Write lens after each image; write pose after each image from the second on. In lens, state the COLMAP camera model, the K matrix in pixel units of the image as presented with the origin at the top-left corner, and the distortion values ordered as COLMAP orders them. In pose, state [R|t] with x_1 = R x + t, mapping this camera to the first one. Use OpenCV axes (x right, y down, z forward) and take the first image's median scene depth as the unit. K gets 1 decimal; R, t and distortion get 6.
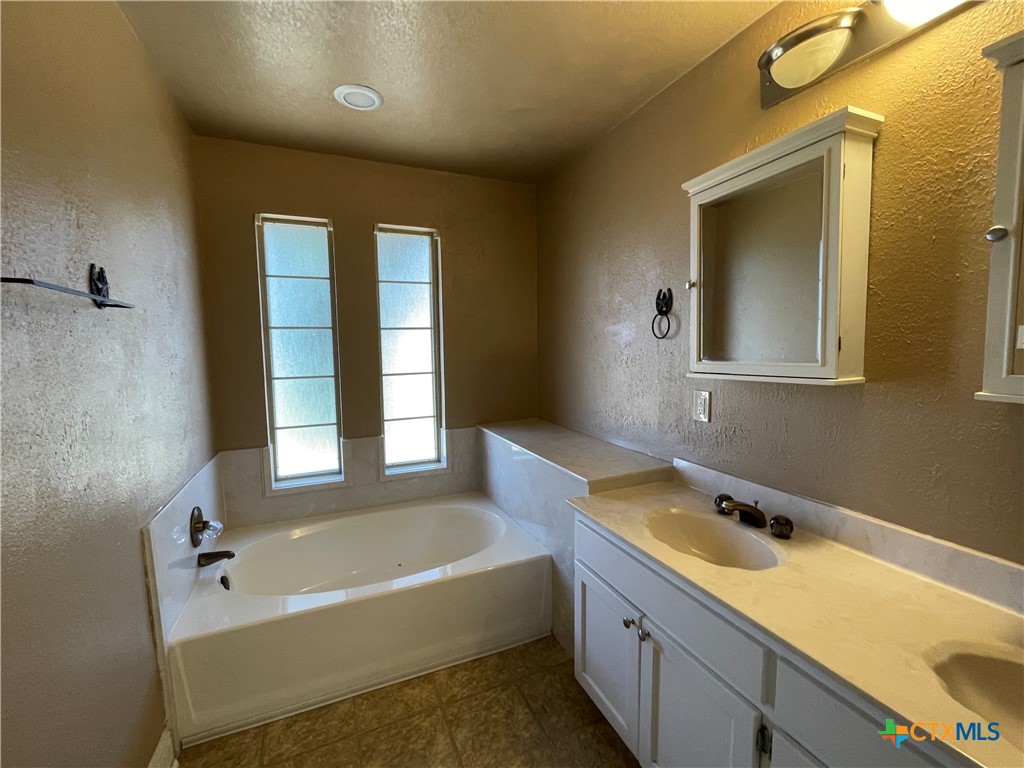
lens RADIAL K [[436.7, 0, 512.6], [0, 436.7, 387.7], [0, 0, 1]] dist [-0.008639, 0.000275]
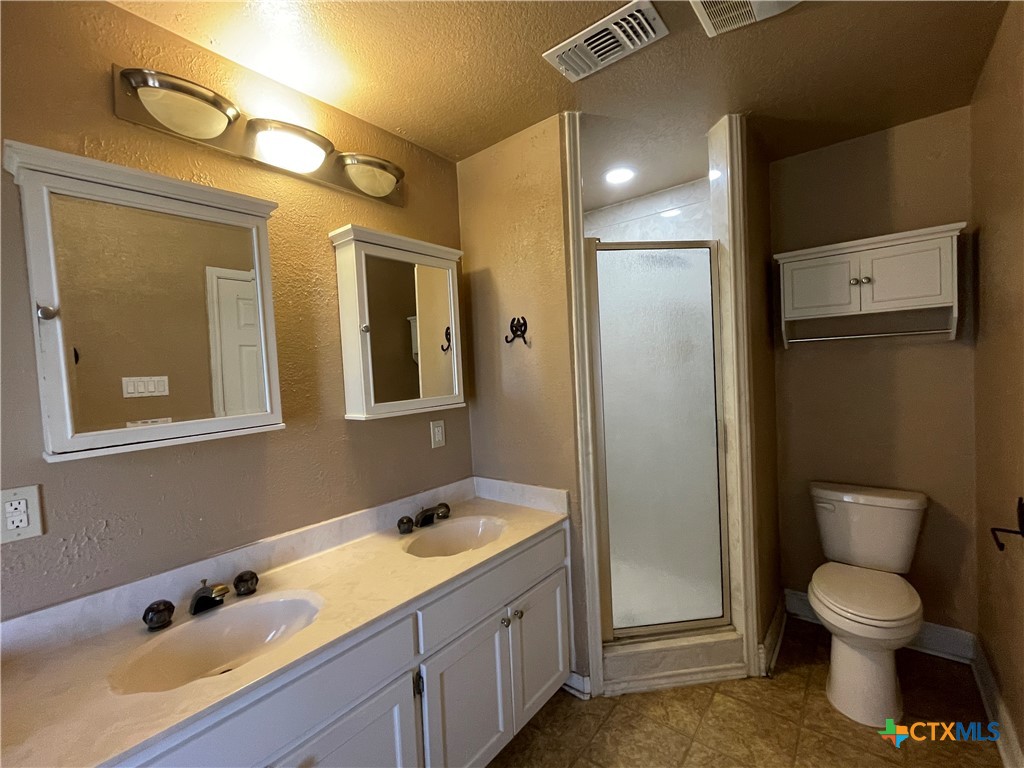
lens RADIAL K [[436.7, 0, 513.4], [0, 436.7, 380.2], [0, 0, 1]] dist [-0.008639, 0.000275]
pose [[-0.456633, 0.015571, 0.889519, -0.540164], [0.146112, 0.987583, 0.057719, -0.099588], [-0.877575, 0.156326, -0.453238, 0.874488]]
